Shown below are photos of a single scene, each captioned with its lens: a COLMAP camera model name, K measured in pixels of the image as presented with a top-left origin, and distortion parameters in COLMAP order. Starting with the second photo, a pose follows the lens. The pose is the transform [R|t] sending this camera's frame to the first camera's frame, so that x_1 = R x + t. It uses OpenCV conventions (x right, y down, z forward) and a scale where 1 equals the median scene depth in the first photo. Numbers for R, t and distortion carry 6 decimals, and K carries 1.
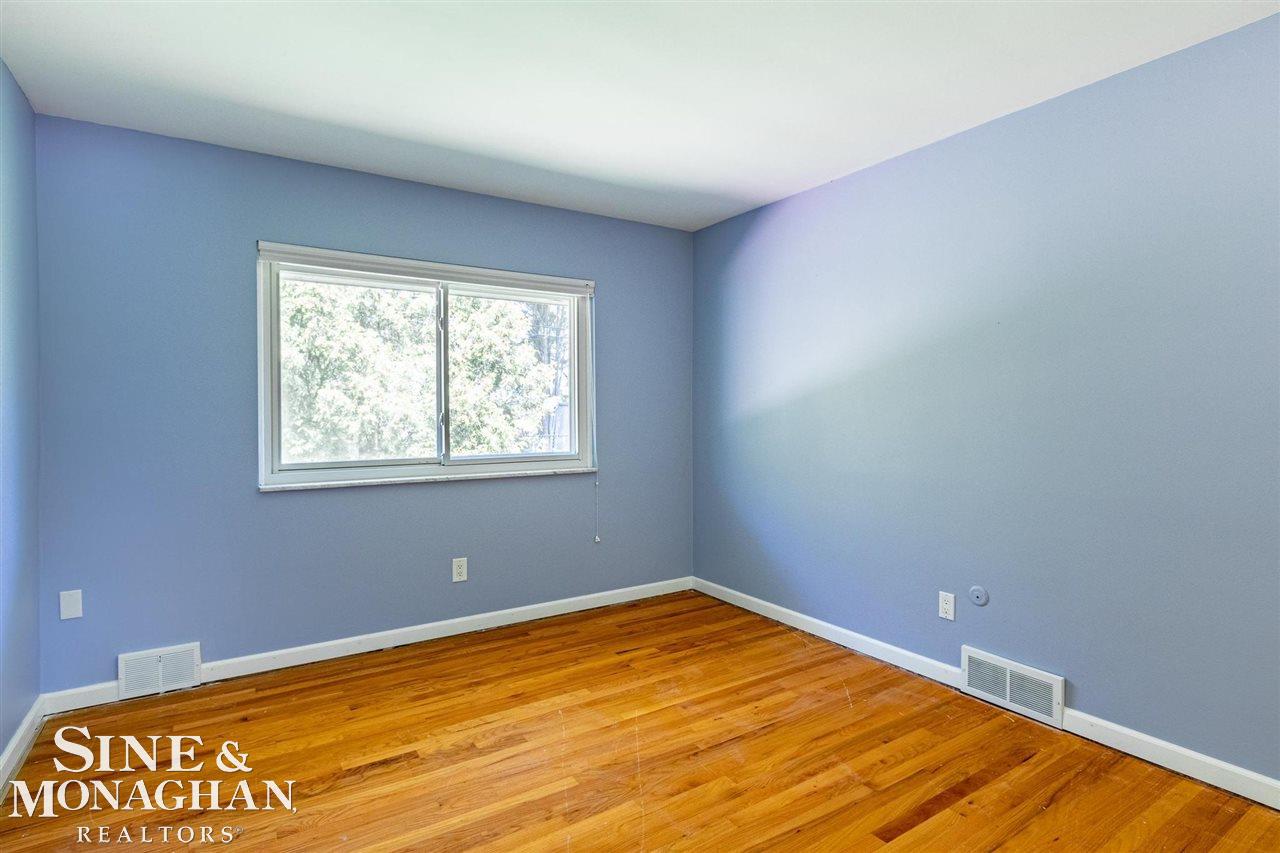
lens RADIAL K [[650.2, 0, 633.8], [0, 650.2, 419.7], [0, 0, 1]] dist [0.001360, 0.000221]
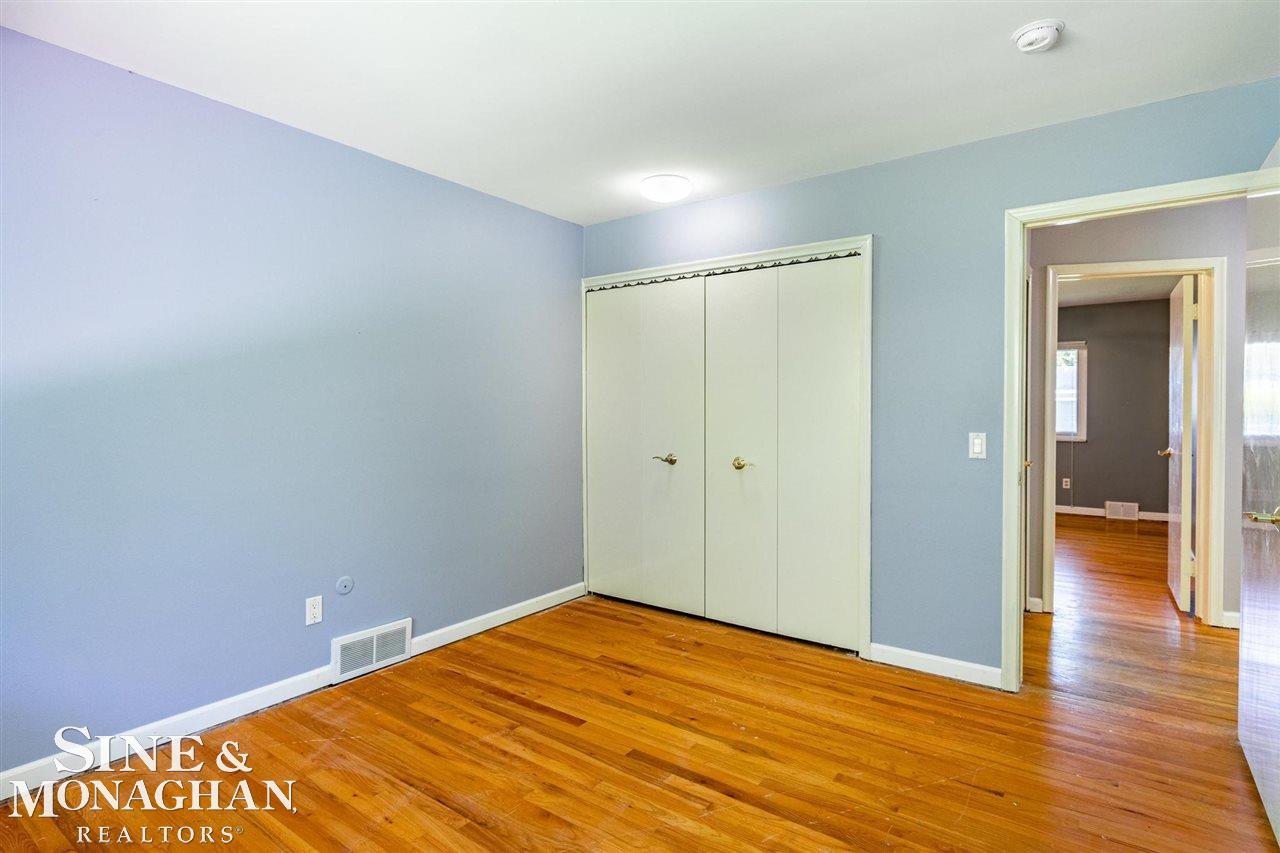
lens RADIAL K [[650.2, 0, 632.8], [0, 650.2, 423.1], [0, 0, 1]] dist [0.001360, 0.000221]
pose [[-0.359359, -0.018449, 0.933017, -0.712423], [0.014395, 0.999576, 0.025309, -0.015868], [-0.933089, 0.022525, -0.358941, 1.064869]]
